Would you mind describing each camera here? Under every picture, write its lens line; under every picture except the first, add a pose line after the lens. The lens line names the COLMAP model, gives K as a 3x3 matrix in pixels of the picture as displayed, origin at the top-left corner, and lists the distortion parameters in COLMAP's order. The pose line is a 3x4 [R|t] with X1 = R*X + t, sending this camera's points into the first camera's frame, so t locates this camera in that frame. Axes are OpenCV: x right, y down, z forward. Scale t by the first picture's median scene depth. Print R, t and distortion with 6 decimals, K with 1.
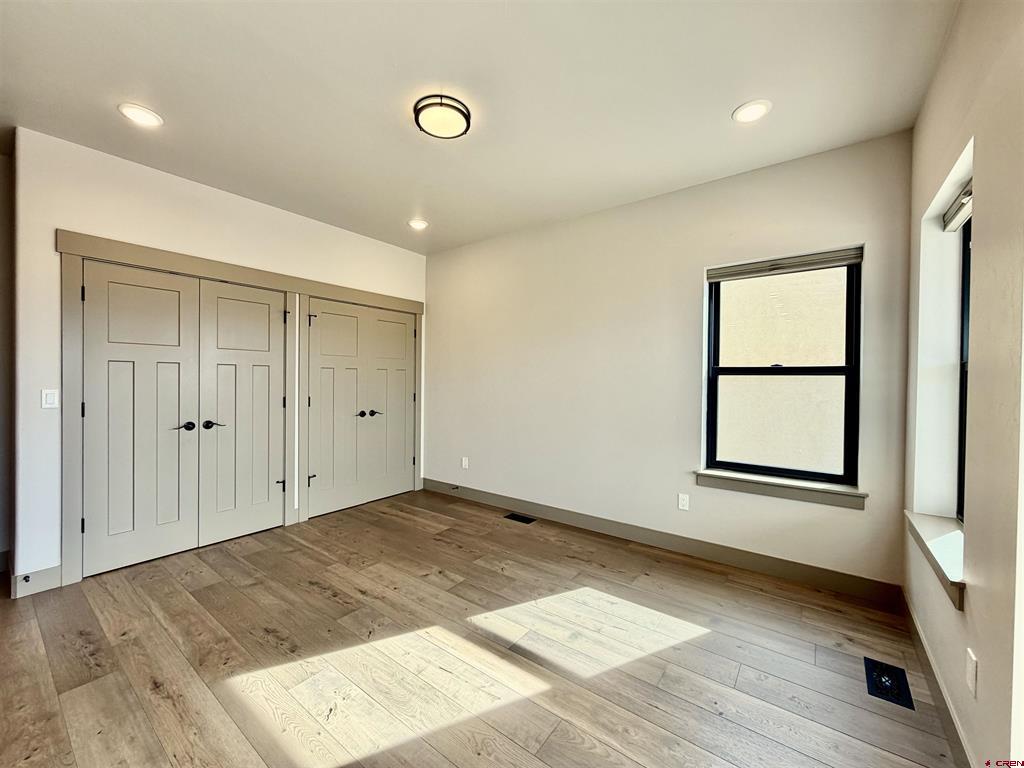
lens RADIAL K [[408.6, 0, 511.4], [0, 408.6, 384.9], [0, 0, 1]] dist [-0.000820, -0.001325]
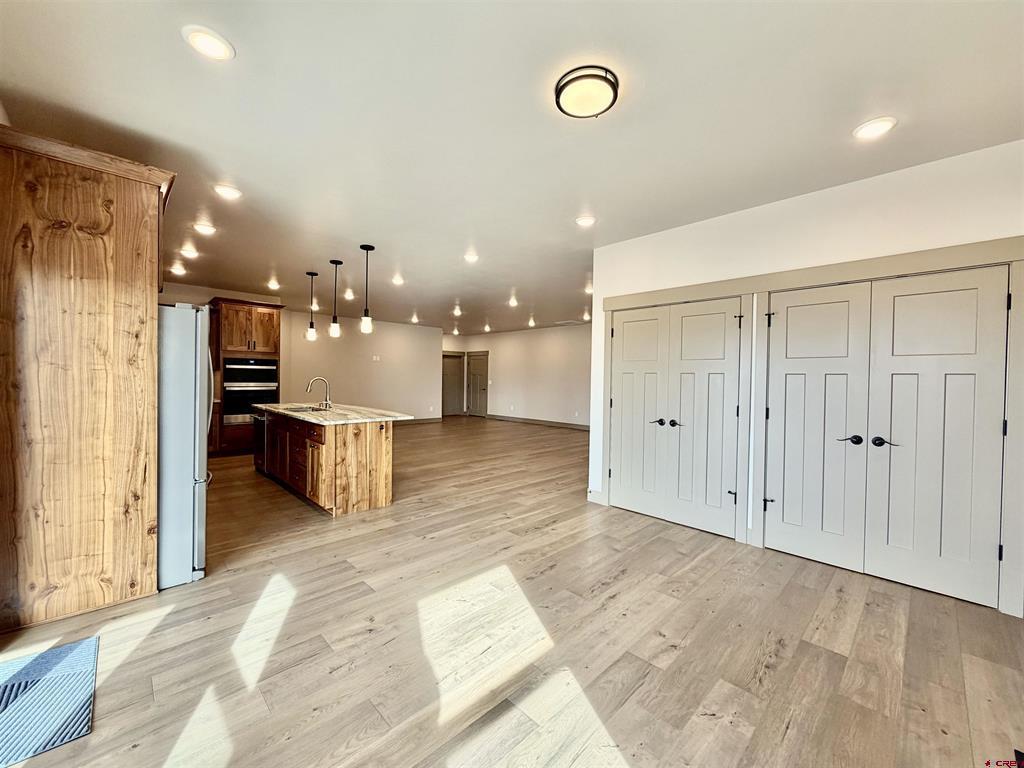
lens RADIAL K [[408.6, 0, 518.3], [0, 408.6, 379.0], [0, 0, 1]] dist [-0.000820, -0.001325]
pose [[-0.147363, -0.011078, -0.989020, 0.626644], [-0.031287, 0.999489, -0.006534, -0.013771], [0.988588, 0.029981, -0.147634, 0.842068]]
